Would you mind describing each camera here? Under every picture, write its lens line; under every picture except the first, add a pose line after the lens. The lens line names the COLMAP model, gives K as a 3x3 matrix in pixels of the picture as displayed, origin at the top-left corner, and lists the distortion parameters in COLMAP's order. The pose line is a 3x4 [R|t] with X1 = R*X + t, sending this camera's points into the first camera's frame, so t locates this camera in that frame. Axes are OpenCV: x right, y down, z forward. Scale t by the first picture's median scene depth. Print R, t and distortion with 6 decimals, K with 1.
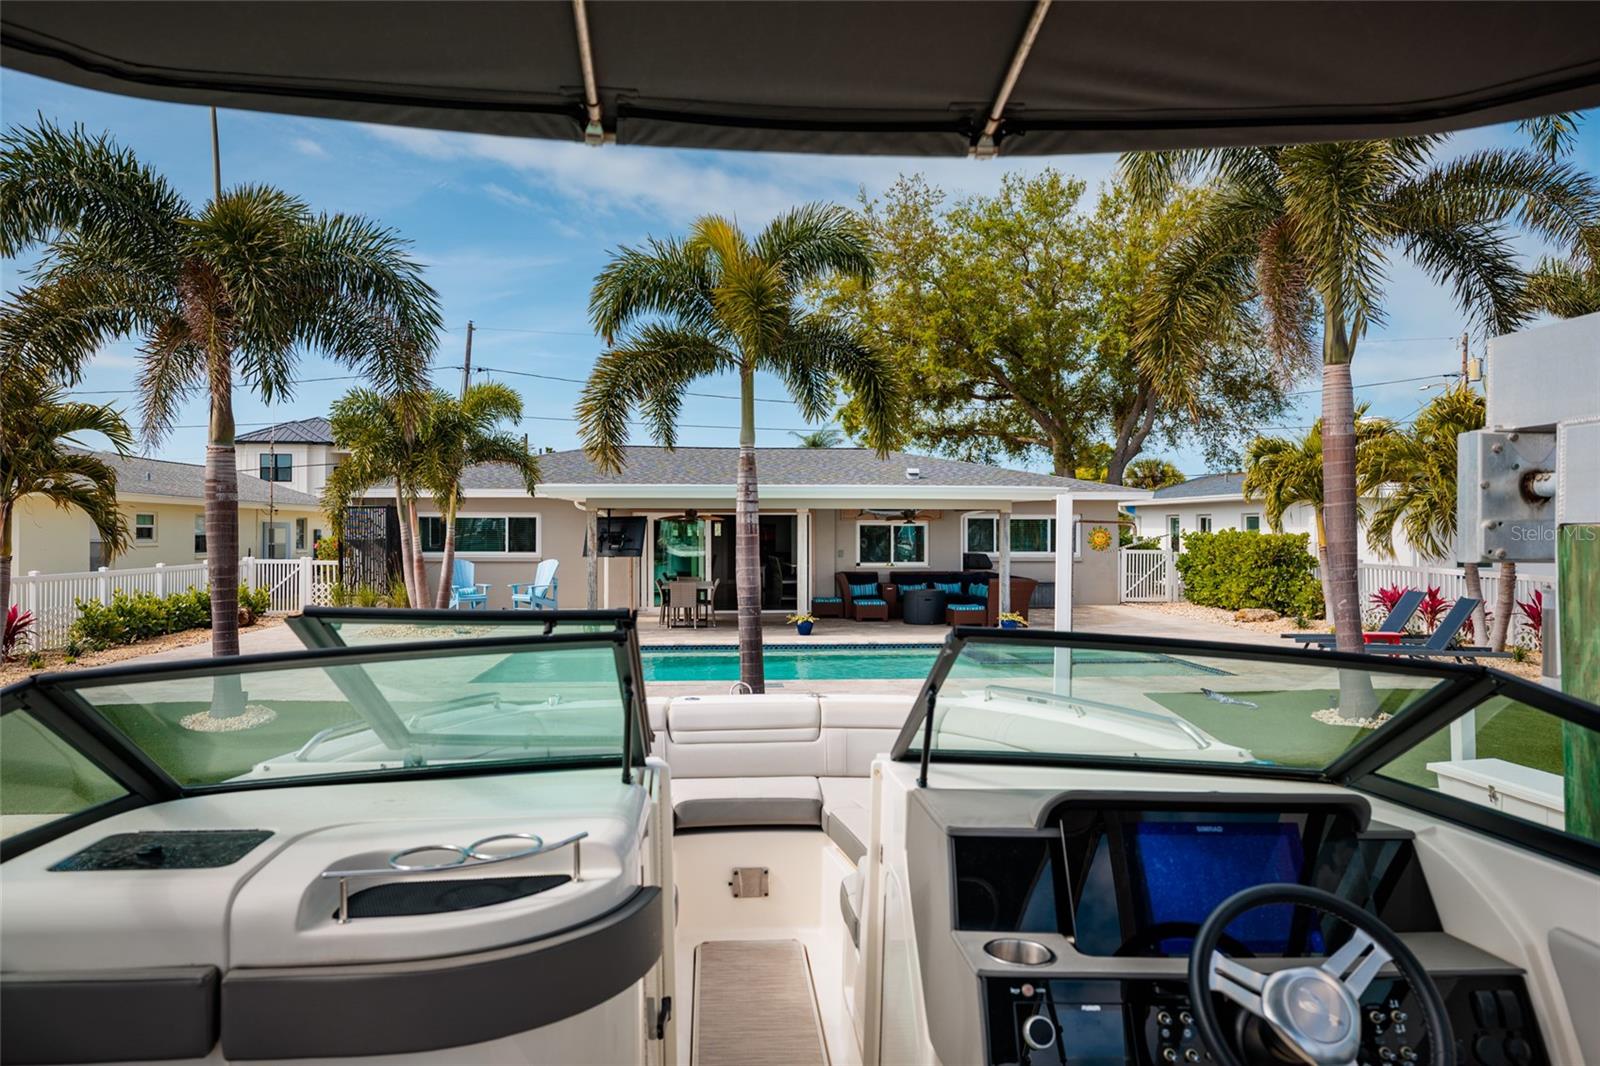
lens RADIAL K [[1108.8, 0, 804.1], [0, 1108.8, 527.4], [0, 0, 1]] dist [0.009738, -0.000768]
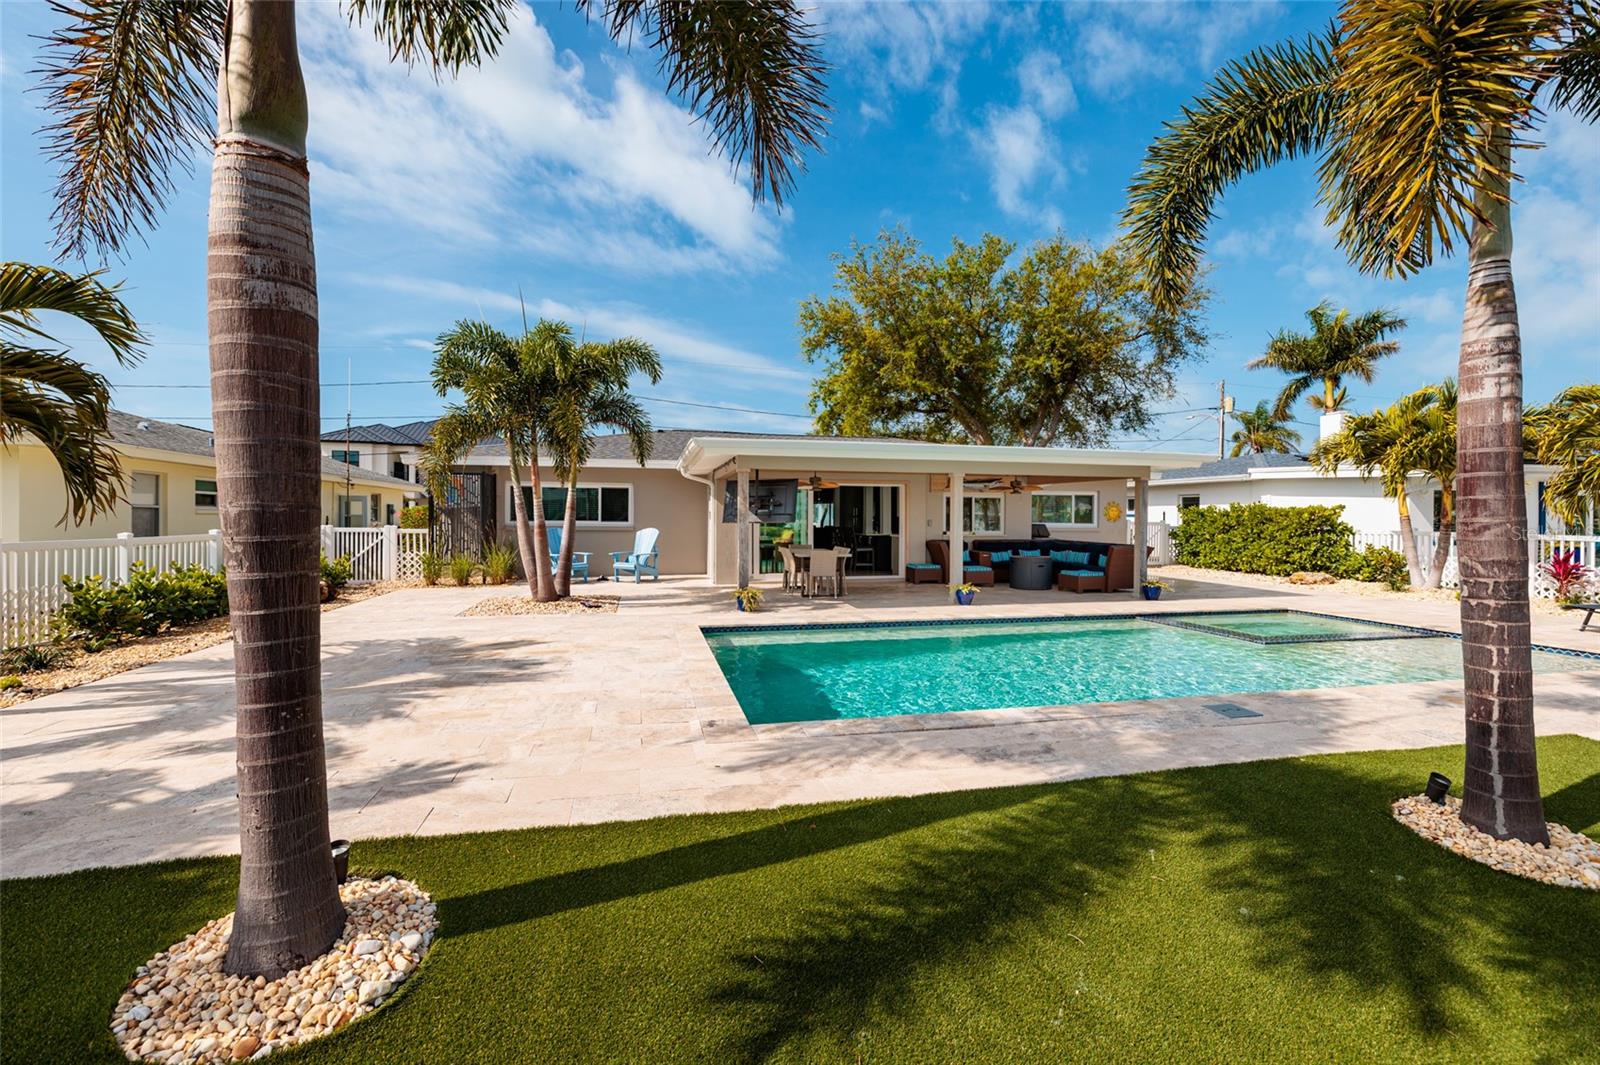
lens RADIAL K [[675.5, 0, 807.3], [0, 675.5, 525.2], [0, 0, 1]] dist [0.003280, -0.001762]
pose [[0.987222, 0.002816, 0.159328, -0.188771], [-0.005026, 0.999897, 0.013472, 0.017519], [-0.159274, -0.014100, 0.987134, 0.369171]]
